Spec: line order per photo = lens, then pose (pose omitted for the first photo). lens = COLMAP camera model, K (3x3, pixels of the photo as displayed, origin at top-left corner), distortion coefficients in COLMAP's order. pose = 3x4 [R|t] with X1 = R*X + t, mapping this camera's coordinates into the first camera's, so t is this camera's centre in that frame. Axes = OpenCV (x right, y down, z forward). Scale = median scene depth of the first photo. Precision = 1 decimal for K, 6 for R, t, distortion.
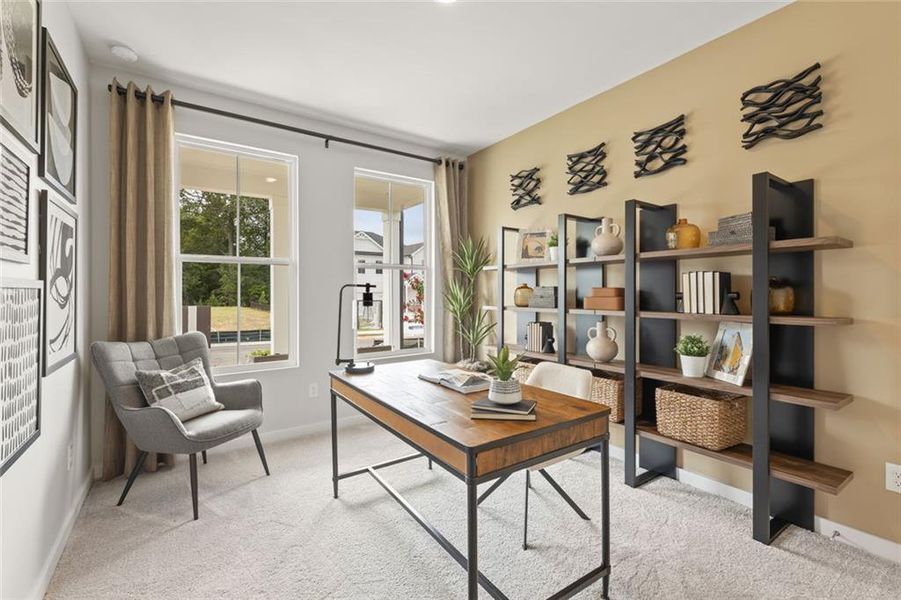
lens RADIAL K [[394.7, 0, 449.1], [0, 394.7, 293.6], [0, 0, 1]] dist [0.018638, 0.000825]
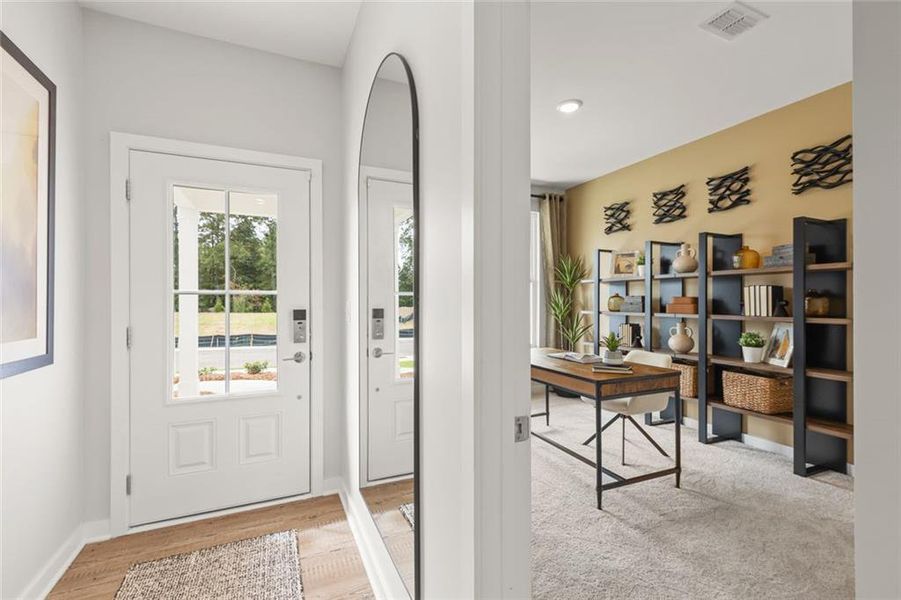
lens RADIAL K [[394.7, 0, 453.5], [0, 394.7, 299.4], [0, 0, 1]] dist [0.018638, 0.000825]
pose [[0.984776, 0.002672, -0.173810, -0.148337], [-0.003640, 0.999980, -0.005256, 0.003606], [0.173792, 0.005809, 0.984765, -0.494587]]
